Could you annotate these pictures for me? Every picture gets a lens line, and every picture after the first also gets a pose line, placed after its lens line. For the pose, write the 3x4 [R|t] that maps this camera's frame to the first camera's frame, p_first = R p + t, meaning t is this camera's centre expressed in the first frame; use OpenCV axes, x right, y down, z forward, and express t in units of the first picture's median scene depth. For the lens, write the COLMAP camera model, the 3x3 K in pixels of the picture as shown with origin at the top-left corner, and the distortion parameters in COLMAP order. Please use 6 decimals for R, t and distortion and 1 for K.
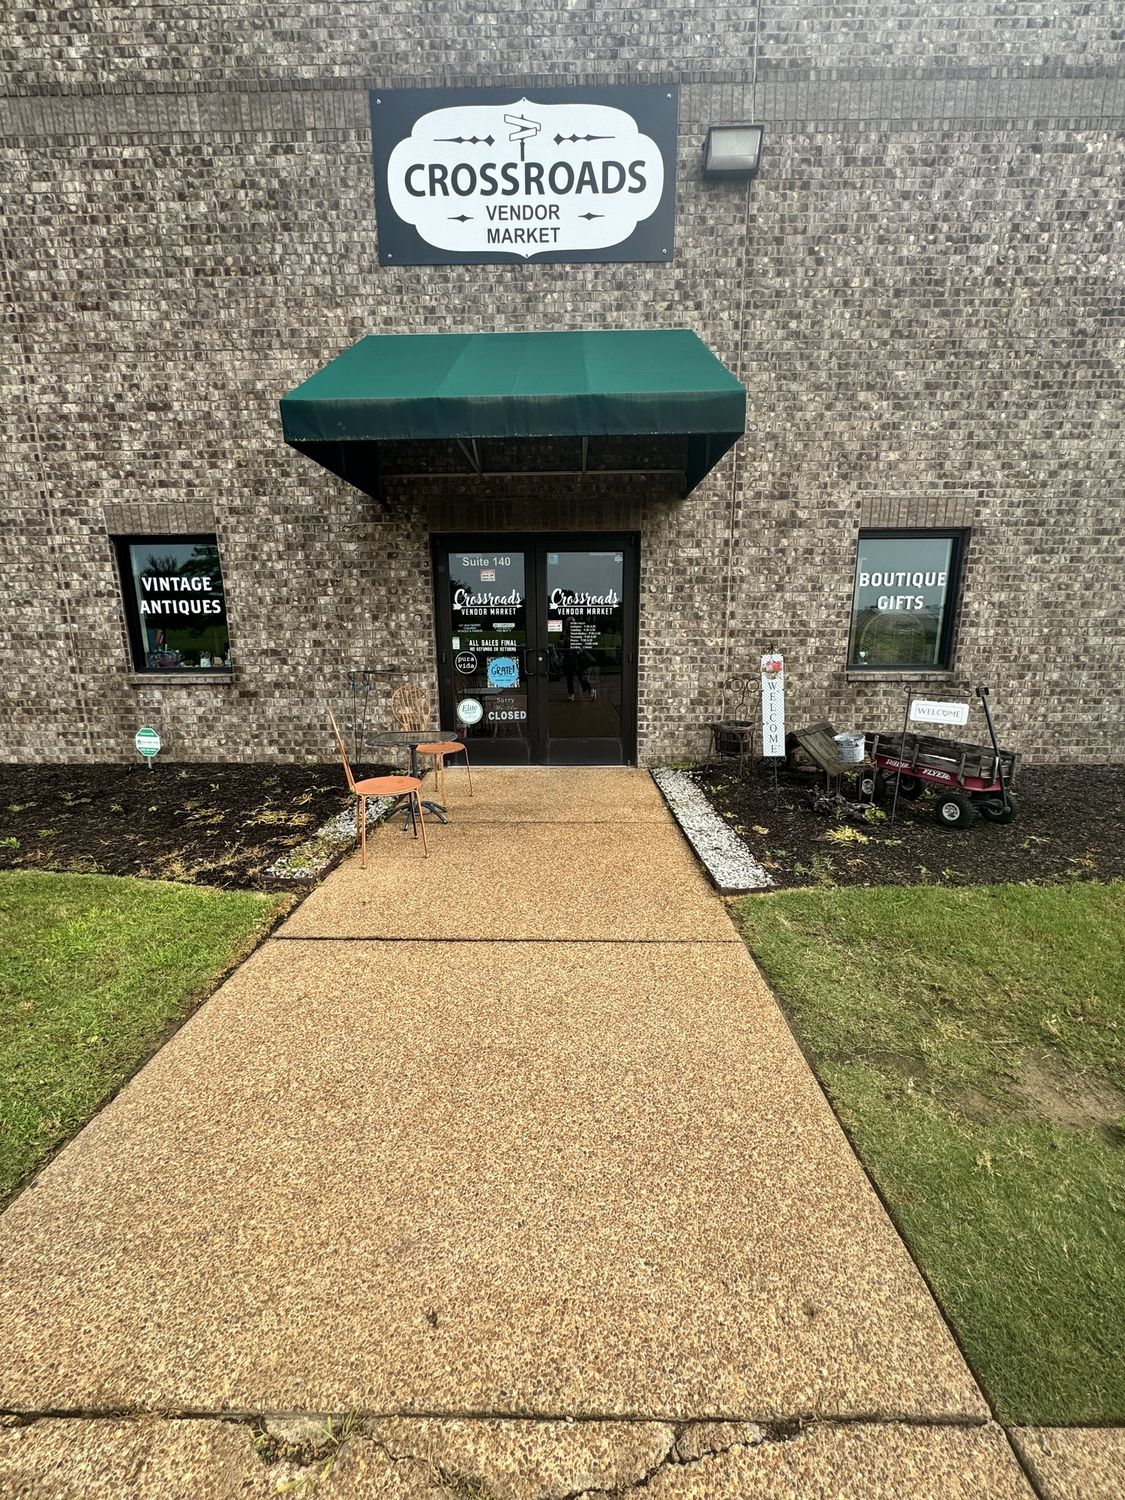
lens RADIAL K [[589.9, 0, 562.5], [0, 589.9, 750.0], [0, 0, 1]] dist [-0.001462, 0.002413]
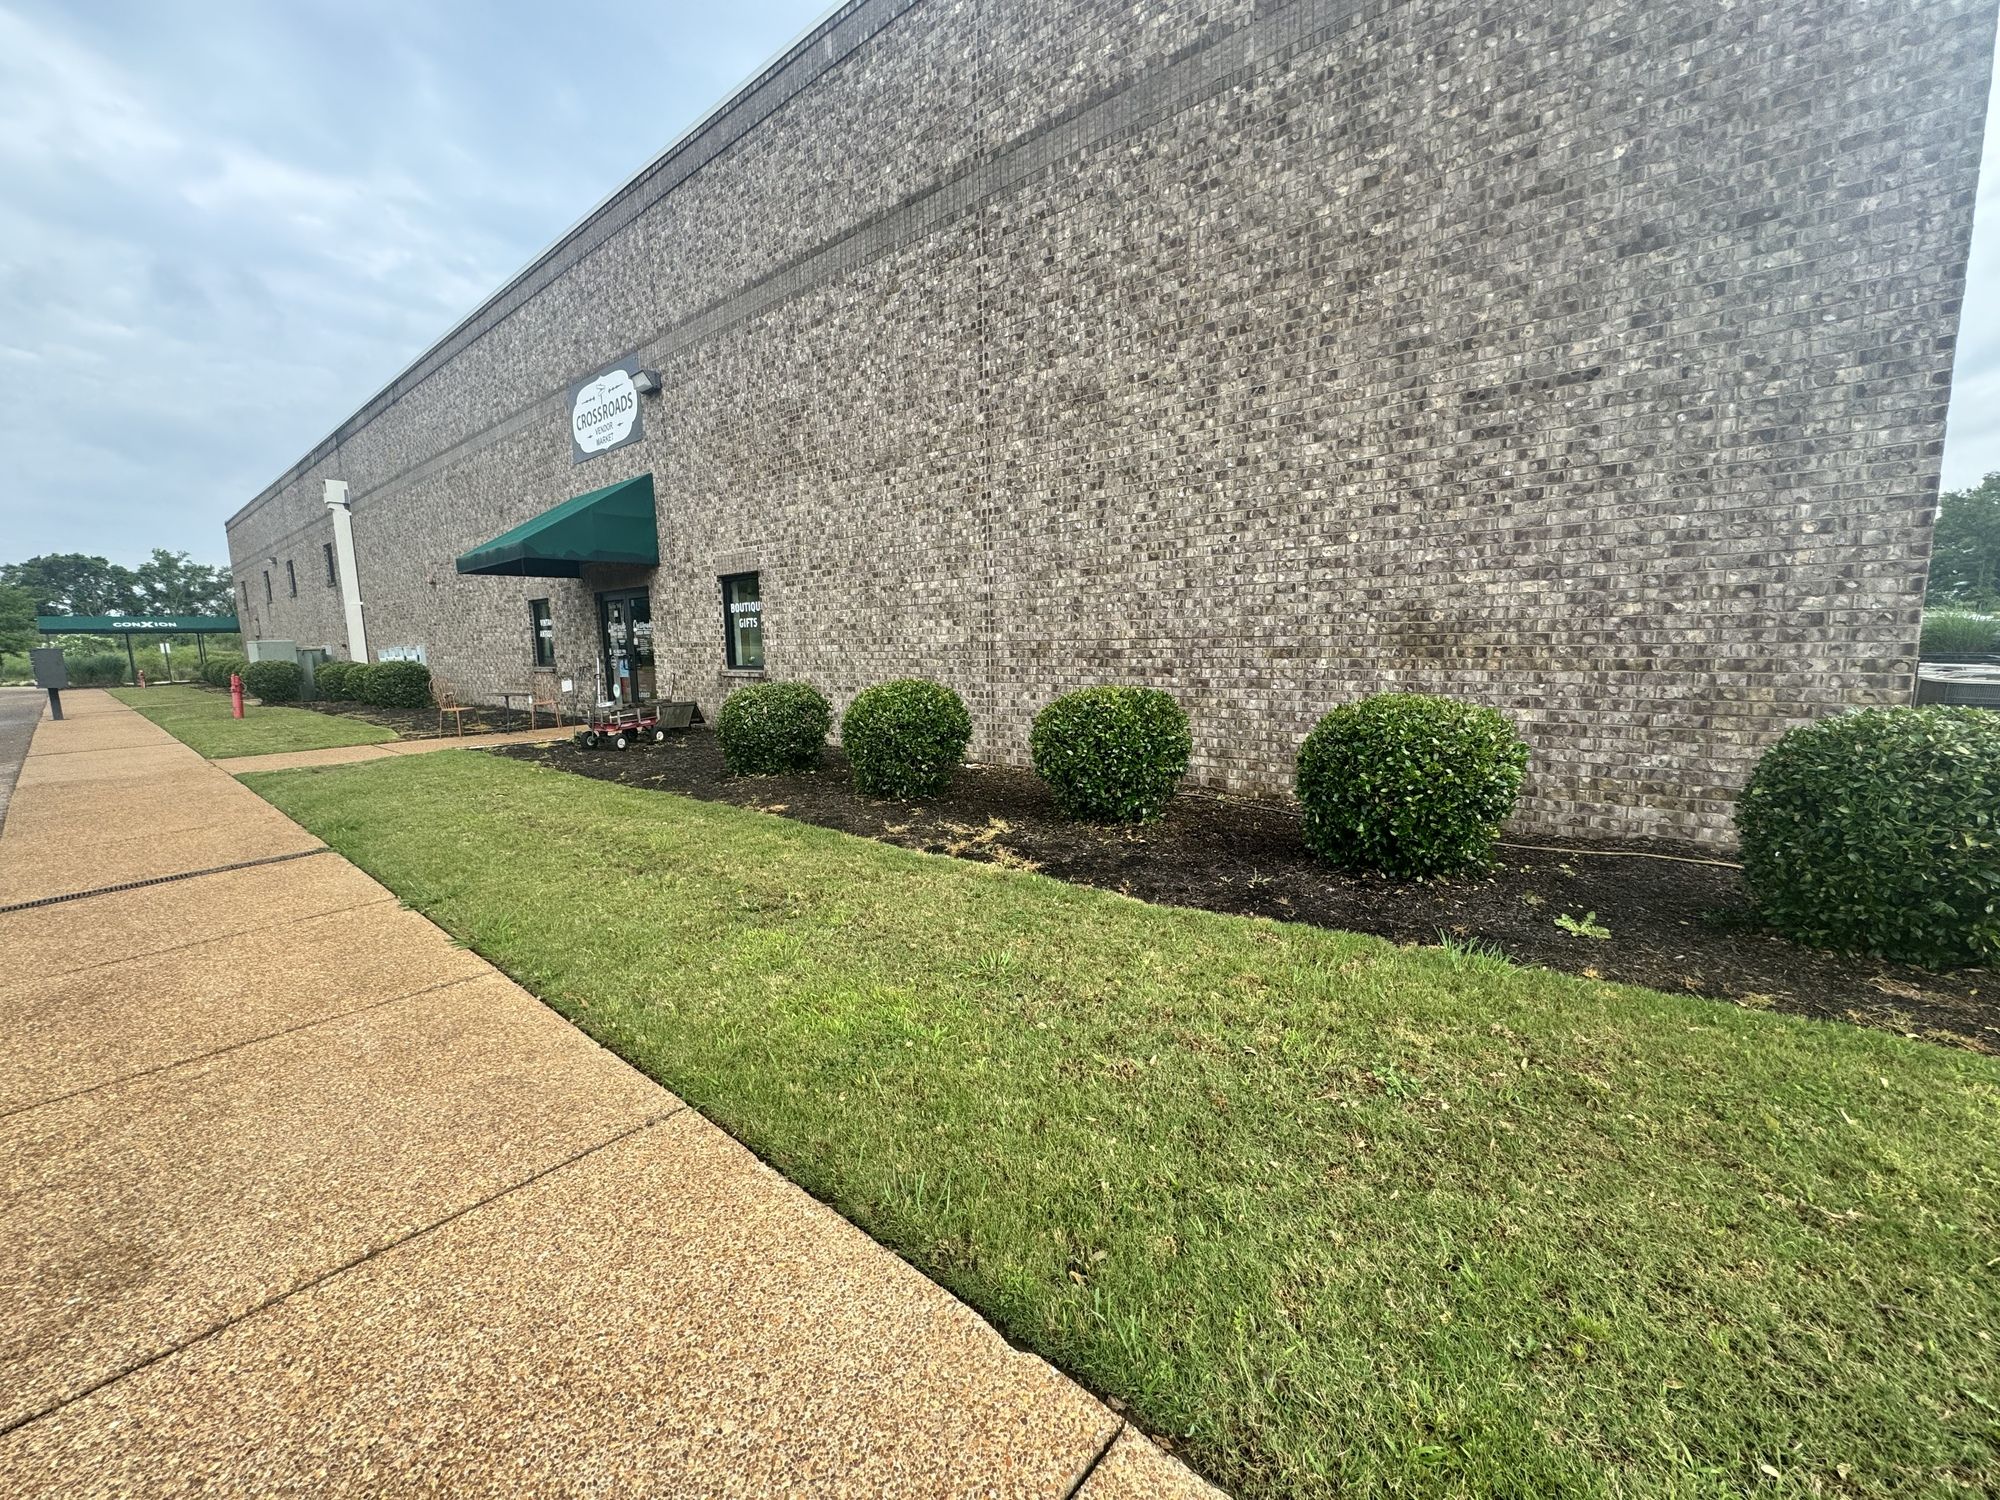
lens RADIAL K [[786.5, 0, 1000.0], [0, 786.5, 750.0], [0, 0, 1]] dist [-0.001462, 0.002413]
pose [[0.764928, 0.078877, -0.639268, 2.493372], [-0.106422, 0.994310, -0.004657, 0.004596], [0.635264, 0.071595, 0.768970, -0.074422]]
